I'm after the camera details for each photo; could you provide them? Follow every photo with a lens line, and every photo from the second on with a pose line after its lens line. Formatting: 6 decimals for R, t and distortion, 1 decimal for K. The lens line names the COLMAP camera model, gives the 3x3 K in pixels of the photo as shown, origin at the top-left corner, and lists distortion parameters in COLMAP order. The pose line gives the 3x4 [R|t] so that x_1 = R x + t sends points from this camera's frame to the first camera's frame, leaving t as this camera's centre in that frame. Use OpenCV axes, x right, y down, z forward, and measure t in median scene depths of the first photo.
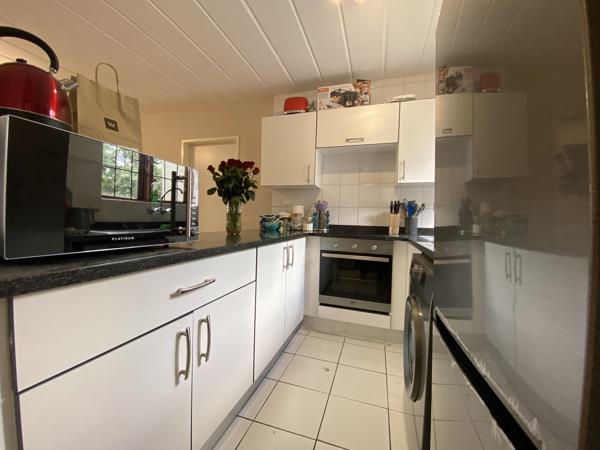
lens RADIAL K [[245.5, 0, 299.8], [0, 245.5, 223.6], [0, 0, 1]] dist [0.001335, -0.003233]
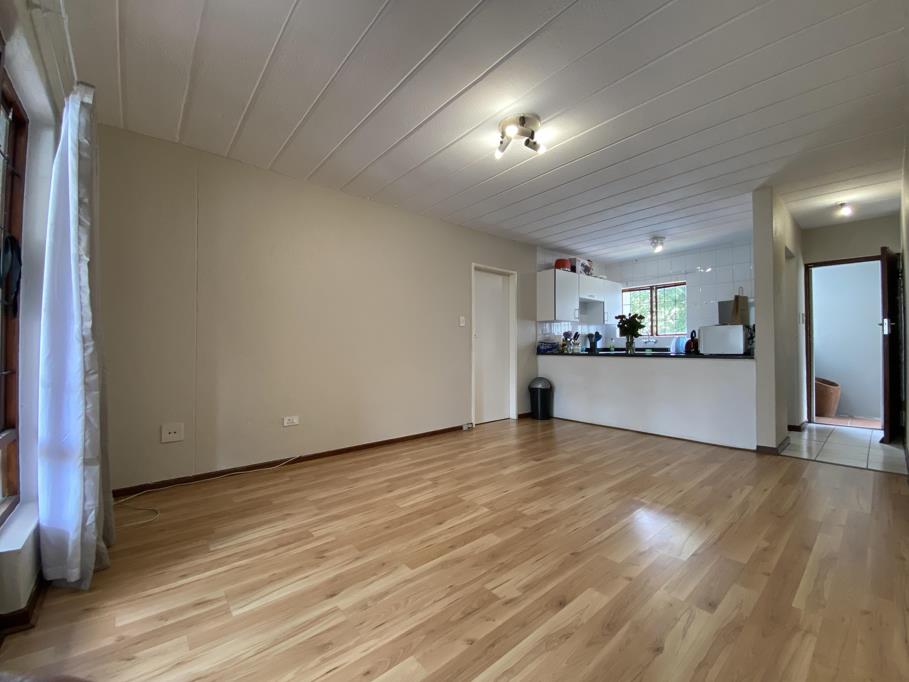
lens RADIAL K [[372.0, 0, 449.9], [0, 372.0, 338.2], [0, 0, 1]] dist [0.001335, -0.003233]
pose [[0.529425, -0.014797, 0.848228, -2.290875], [0.022484, 0.999741, 0.003406, -0.095338], [-0.848059, 0.017268, 0.529621, 0.480624]]
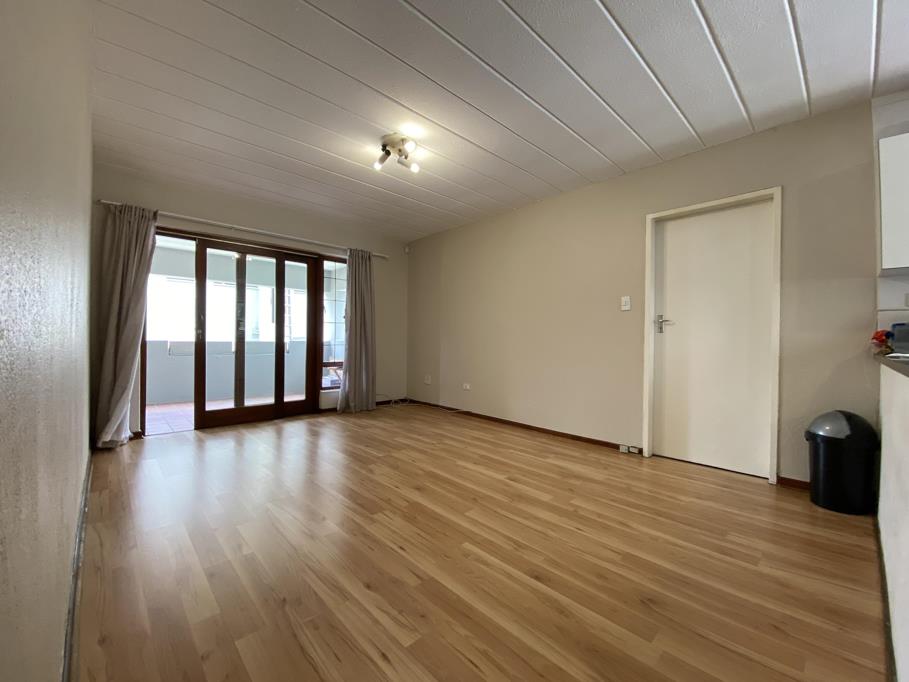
lens RADIAL K [[372.0, 0, 447.6], [0, 372.0, 340.6], [0, 0, 1]] dist [0.001335, -0.003233]
pose [[0.869404, -0.017231, -0.493801, -0.626107], [0.006748, 0.999713, -0.023005, -0.010047], [0.494055, 0.016668, 0.869271, -0.073957]]
